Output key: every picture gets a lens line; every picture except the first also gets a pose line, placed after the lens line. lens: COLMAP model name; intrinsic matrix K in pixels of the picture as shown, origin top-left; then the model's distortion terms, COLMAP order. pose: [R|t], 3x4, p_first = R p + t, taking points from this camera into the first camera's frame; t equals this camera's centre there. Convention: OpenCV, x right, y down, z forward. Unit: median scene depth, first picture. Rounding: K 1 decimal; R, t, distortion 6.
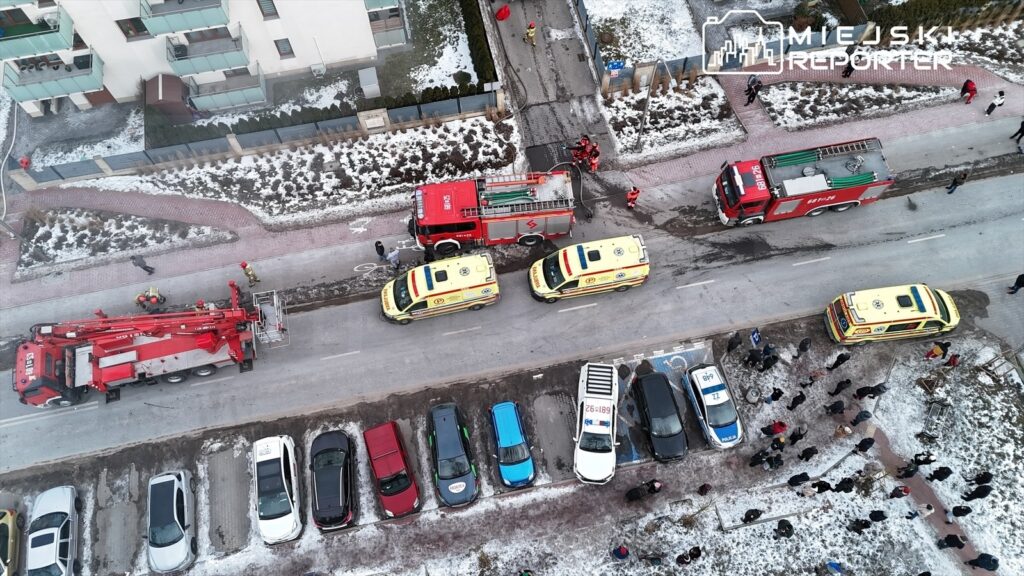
lens RADIAL K [[755.5, 0, 513.5], [0, 755.5, 290.0], [0, 0, 1]] dist [0.082403, -0.076274]
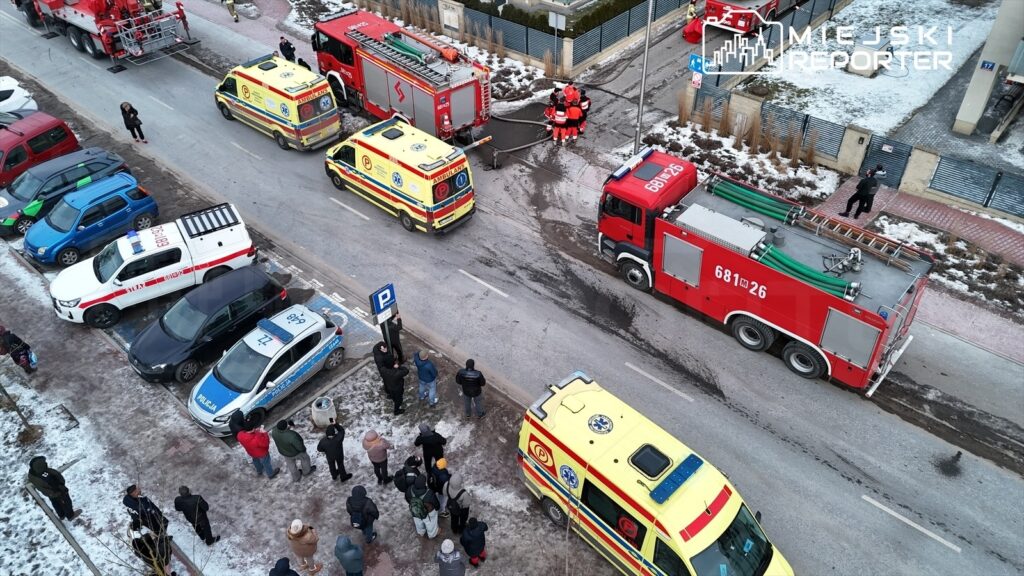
lens RADIAL K [[755.5, 0, 515.2], [0, 755.5, 287.2], [0, 0, 1]] dist [0.082403, -0.076274]
pose [[0.602792, 0.519870, -0.605291, 0.539125], [-0.715383, 0.688099, -0.121438, 0.042133], [0.353368, 0.506217, 0.786686, 0.493481]]
